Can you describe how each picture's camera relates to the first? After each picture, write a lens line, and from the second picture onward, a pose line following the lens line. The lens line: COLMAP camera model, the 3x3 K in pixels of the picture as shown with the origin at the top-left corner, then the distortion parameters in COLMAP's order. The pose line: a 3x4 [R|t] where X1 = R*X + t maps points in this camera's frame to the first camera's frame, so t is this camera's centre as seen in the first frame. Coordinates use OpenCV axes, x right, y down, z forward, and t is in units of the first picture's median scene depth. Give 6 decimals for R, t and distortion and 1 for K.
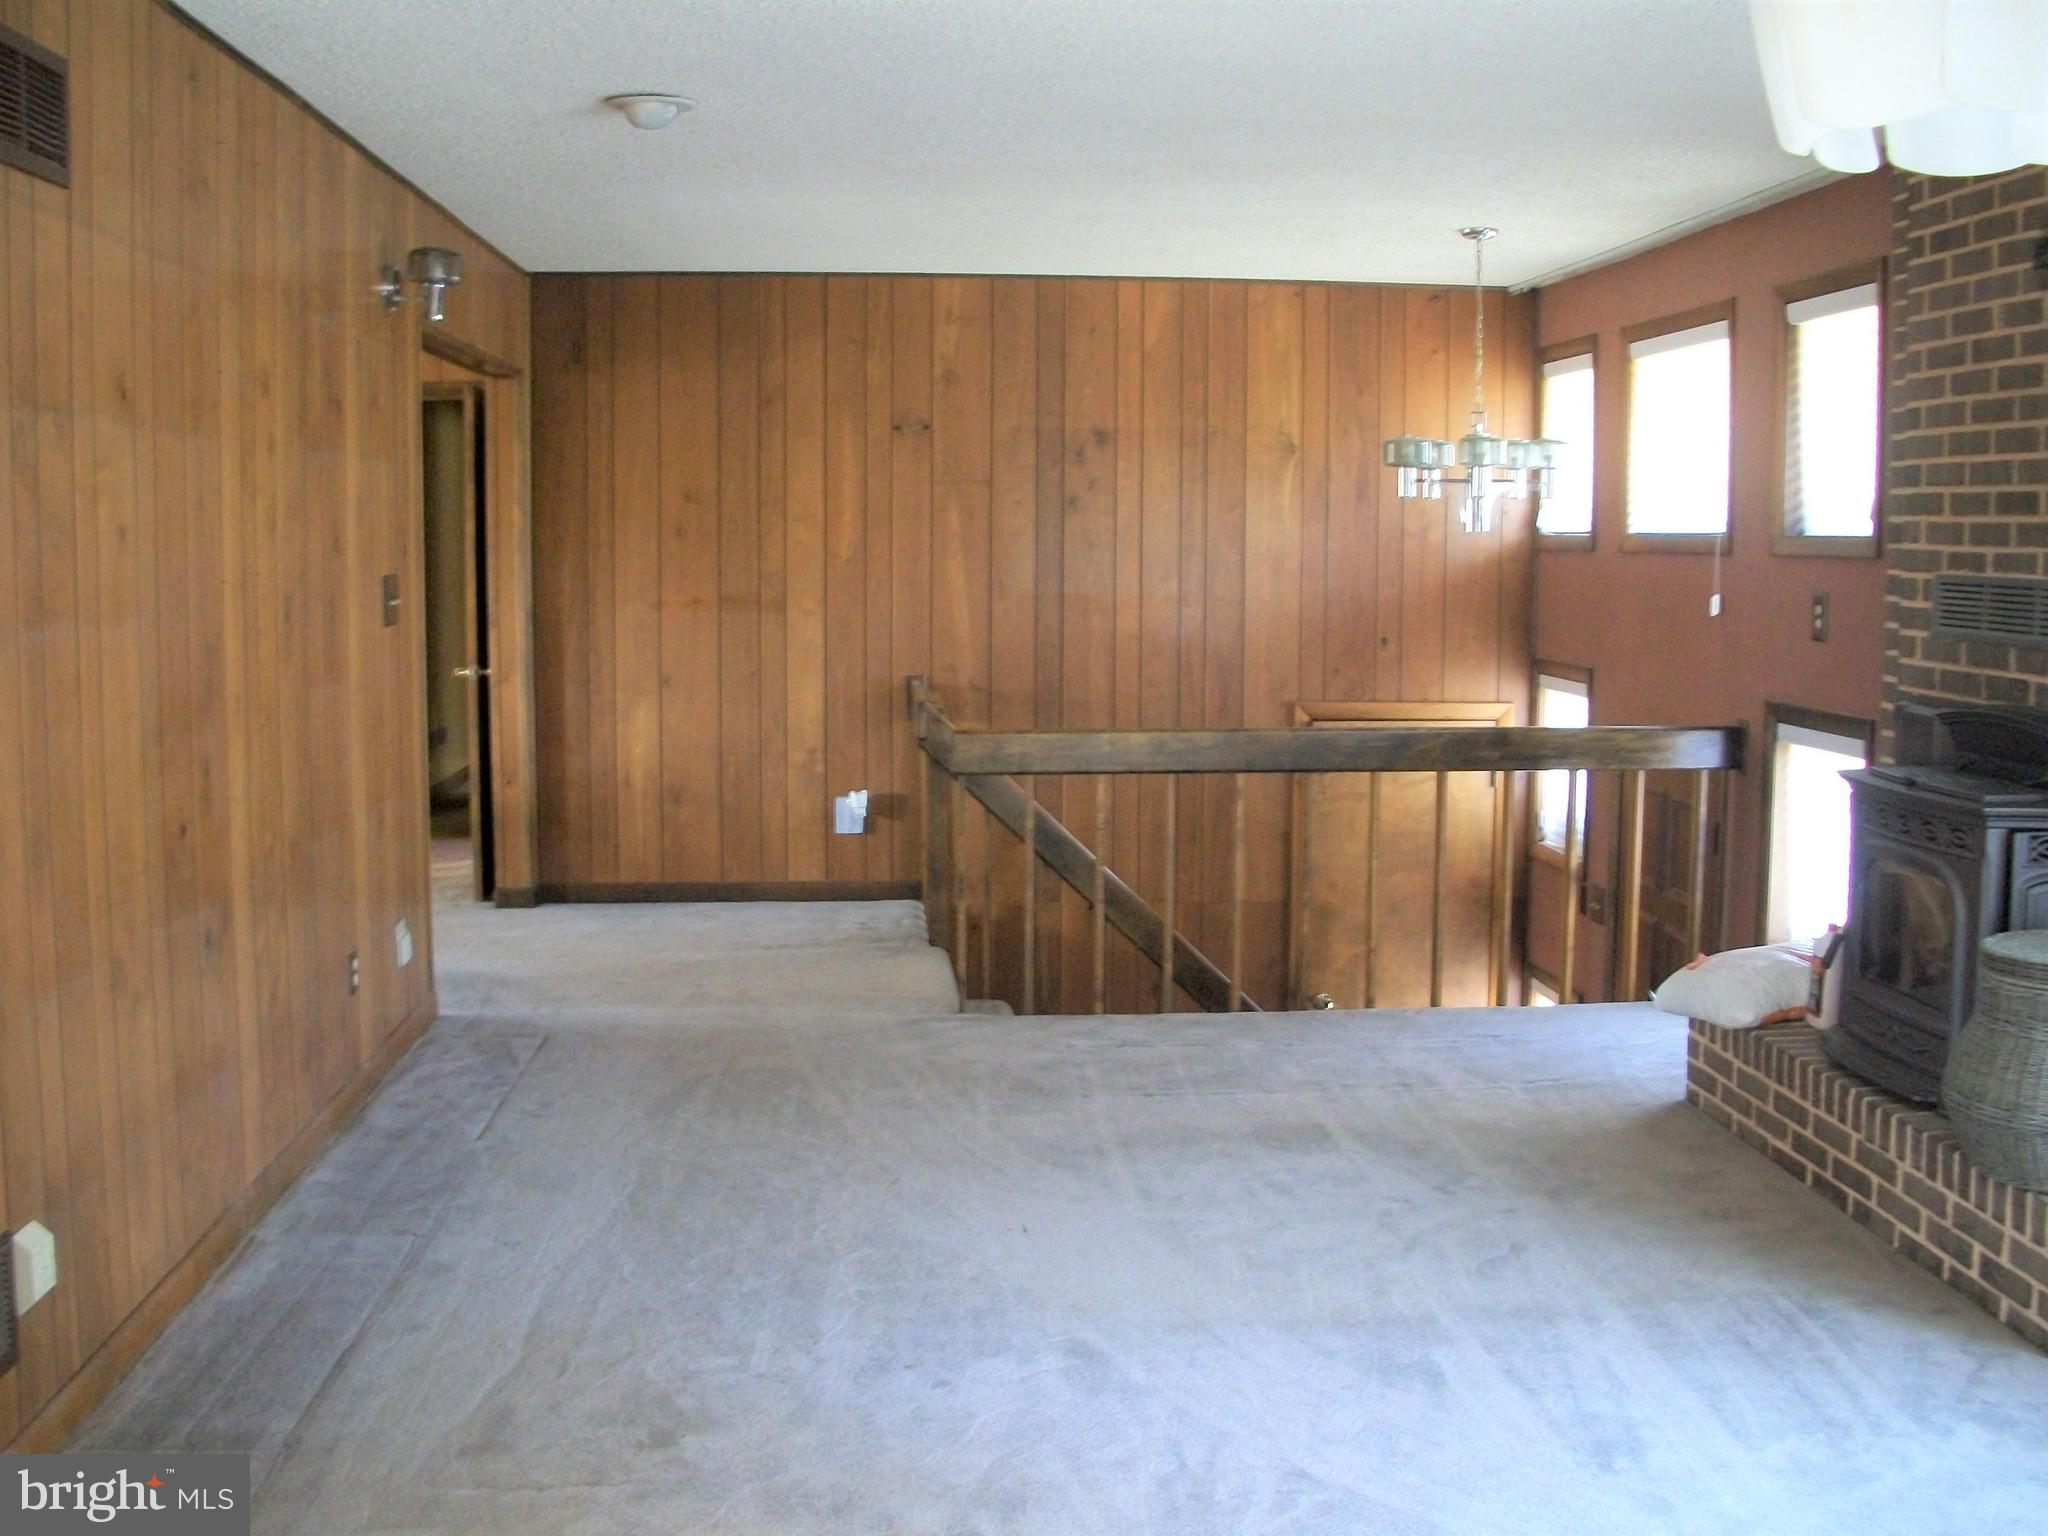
lens RADIAL K [[2143.5, 0, 1012.8], [0, 2143.5, 753.7], [0, 0, 1]] dist [-0.170050, 0.000000]
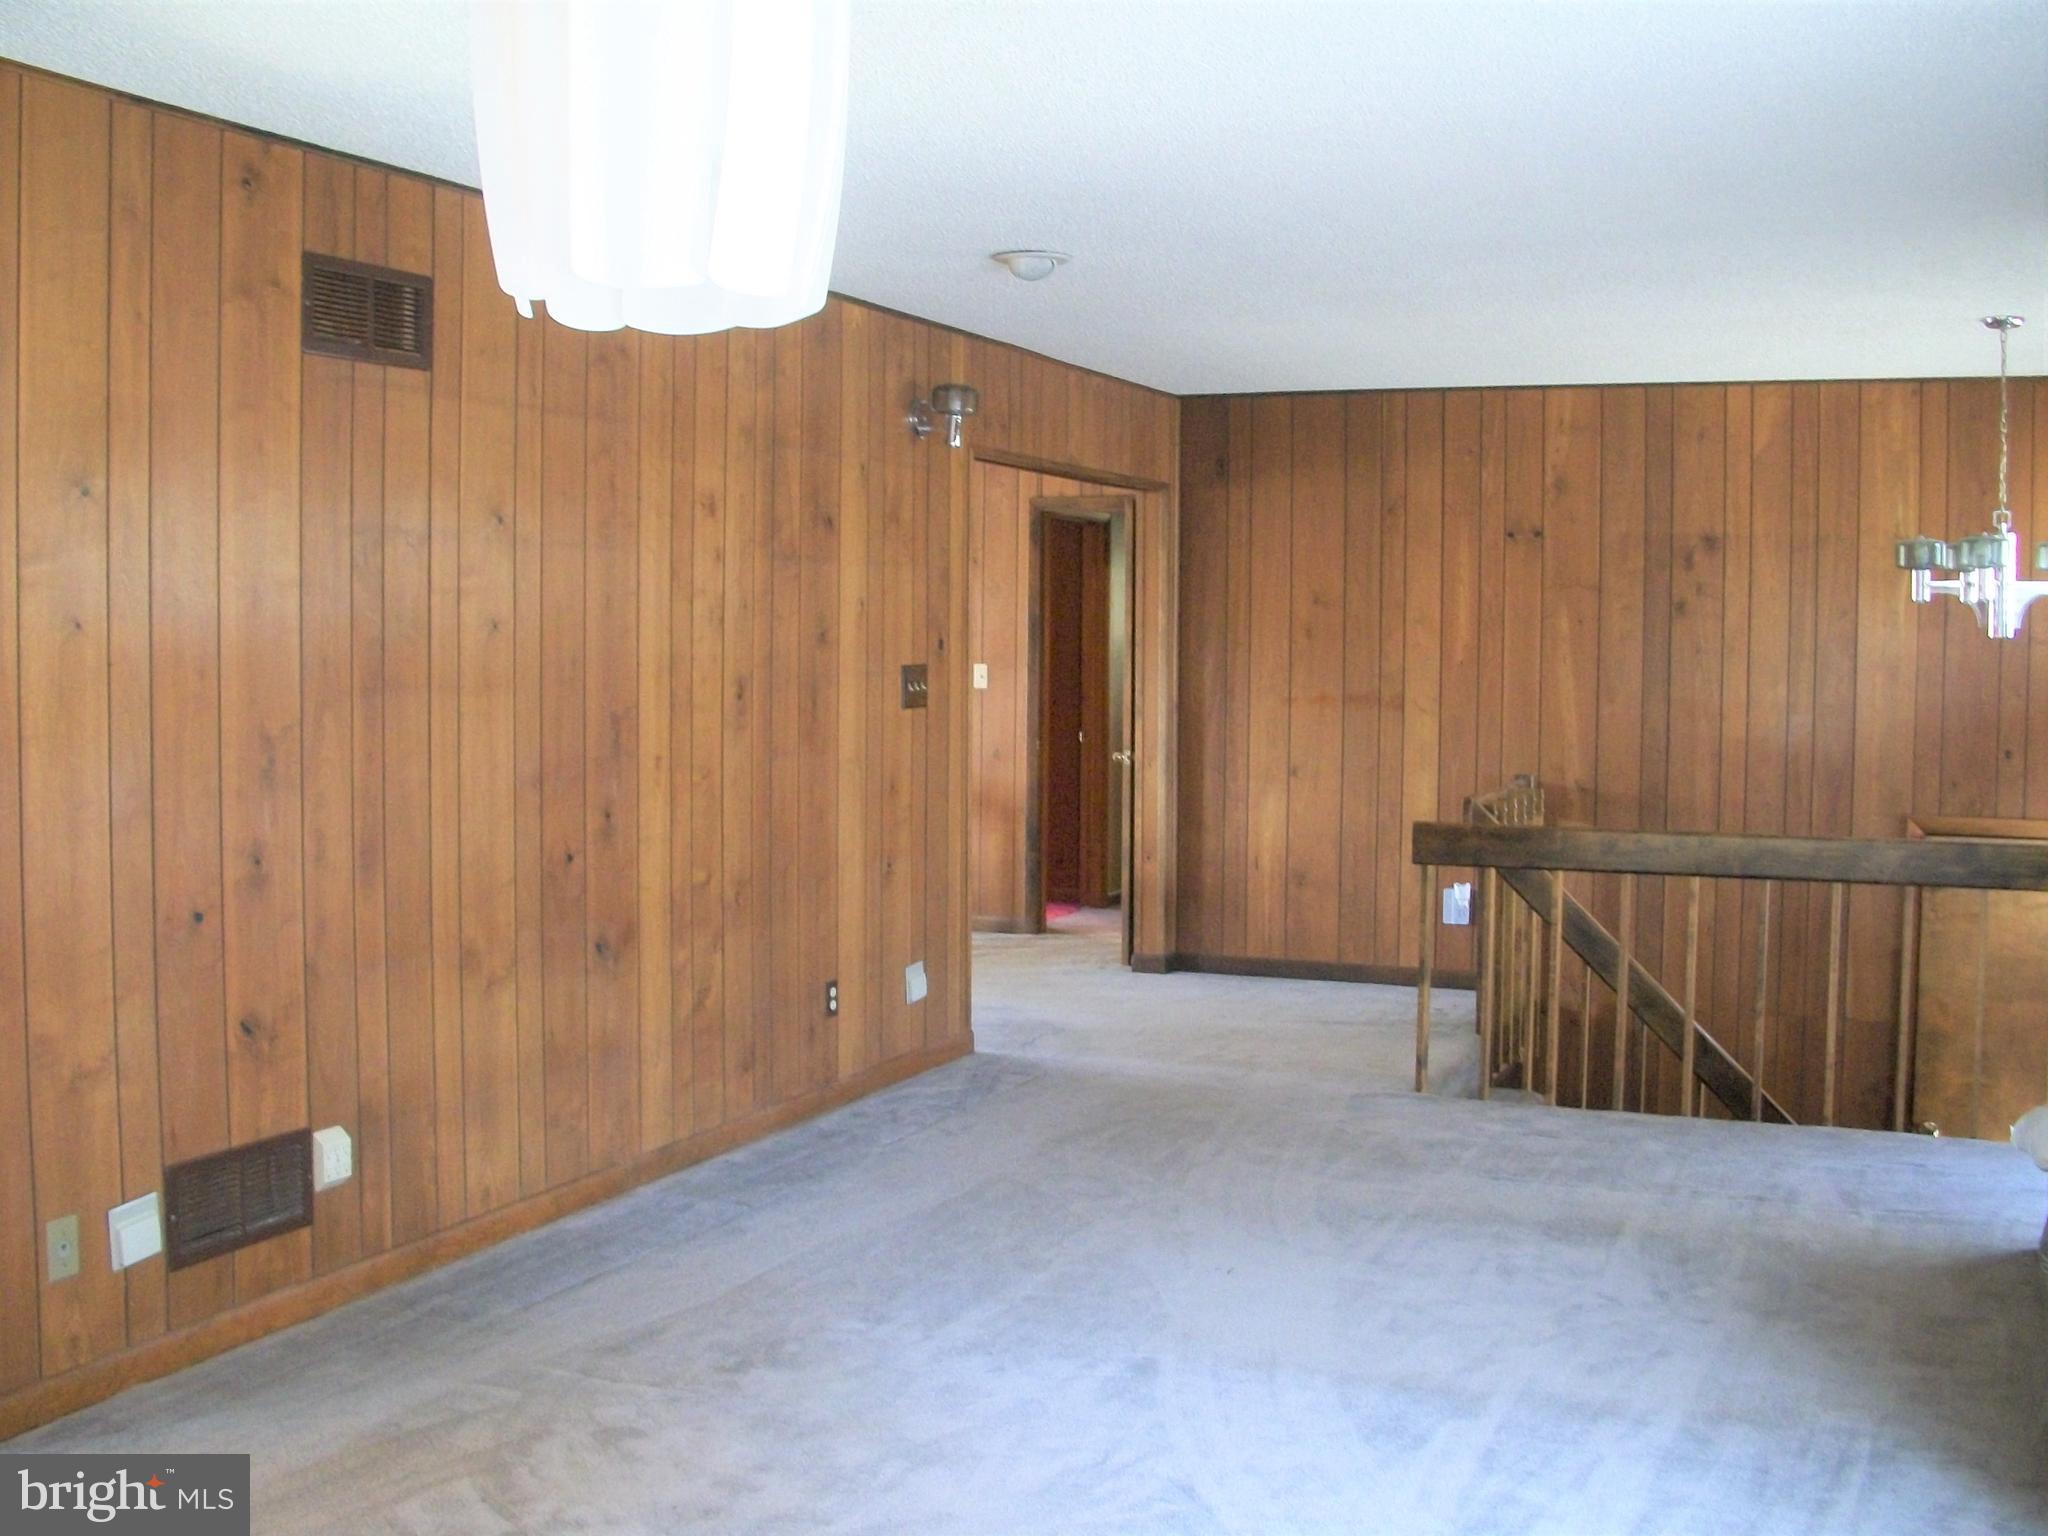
lens RADIAL K [[2143.5, 0, 1056.9], [0, 2143.5, 753.7], [0, 0, 1]] dist [-0.170050, 0.000000]
pose [[0.881916, 0.029636, -0.470473, 0.341381], [-0.053169, 0.997907, -0.036808, 0.004237], [0.468398, 0.057476, 0.881646, -0.007362]]
